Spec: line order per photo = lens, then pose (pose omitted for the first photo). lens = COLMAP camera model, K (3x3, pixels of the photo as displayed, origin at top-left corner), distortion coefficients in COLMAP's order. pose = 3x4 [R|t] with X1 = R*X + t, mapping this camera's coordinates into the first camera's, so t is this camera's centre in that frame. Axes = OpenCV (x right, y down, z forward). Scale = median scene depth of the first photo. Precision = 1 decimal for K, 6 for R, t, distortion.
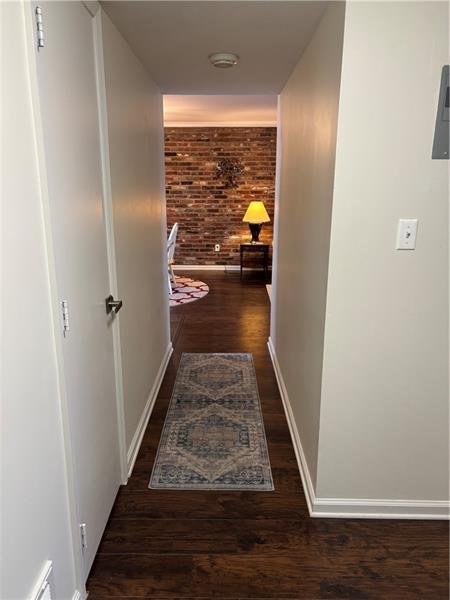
lens RADIAL K [[446.0, 0, 225.0], [0, 446.0, 300.0], [0, 0, 1]] dist [0.060434, -0.054461]
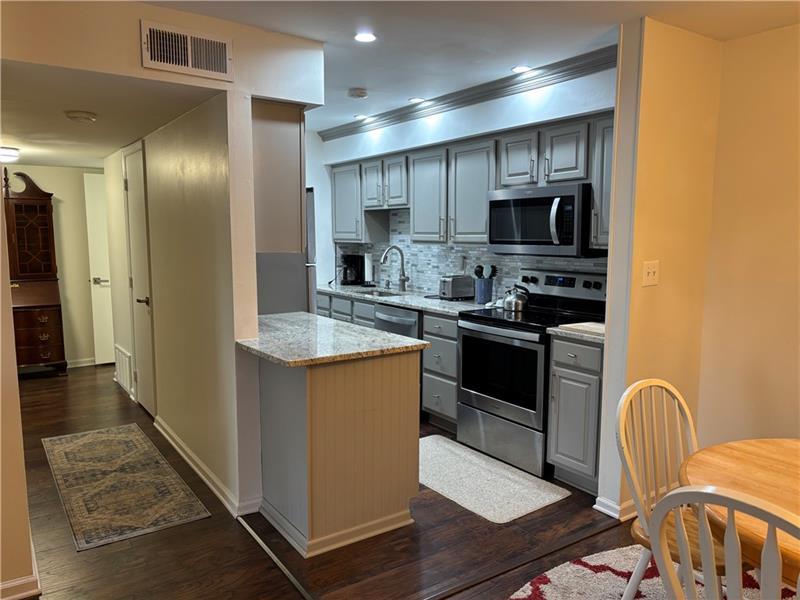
lens RADIAL K [[594.7, 0, 390.7], [0, 594.7, 302.7], [0, 0, 1]] dist [0.060434, -0.054461]
pose [[-0.826430, 0.063557, -0.559440, 0.173247], [-0.140347, 0.938991, 0.314004, -0.549238], [0.545267, 0.338018, -0.767091, 2.134991]]
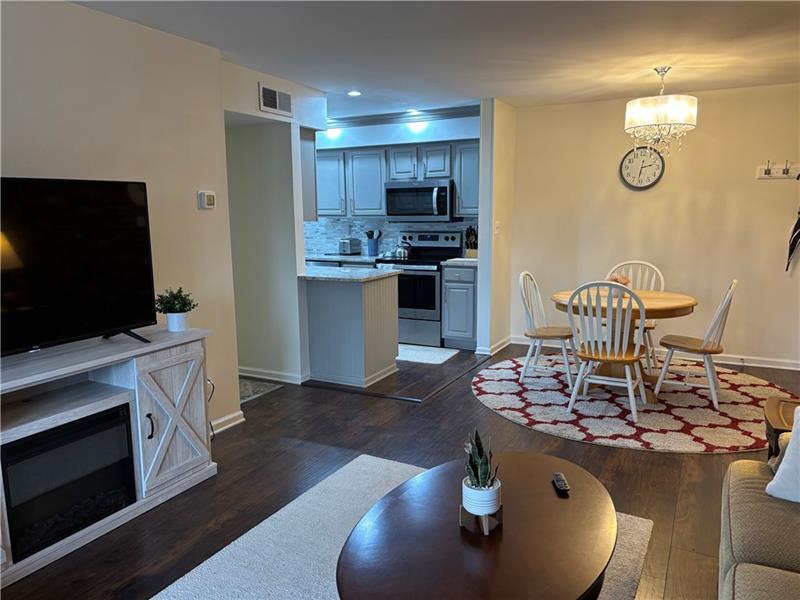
lens RADIAL K [[594.7, 0, 390.7], [0, 594.7, 302.7], [0, 0, 1]] dist [0.060434, -0.054461]
pose [[-0.469504, 0.140220, -0.871725, 1.135002], [-0.206486, 0.942493, 0.262815, -0.552217], [0.858446, 0.303391, -0.413551, 2.168033]]
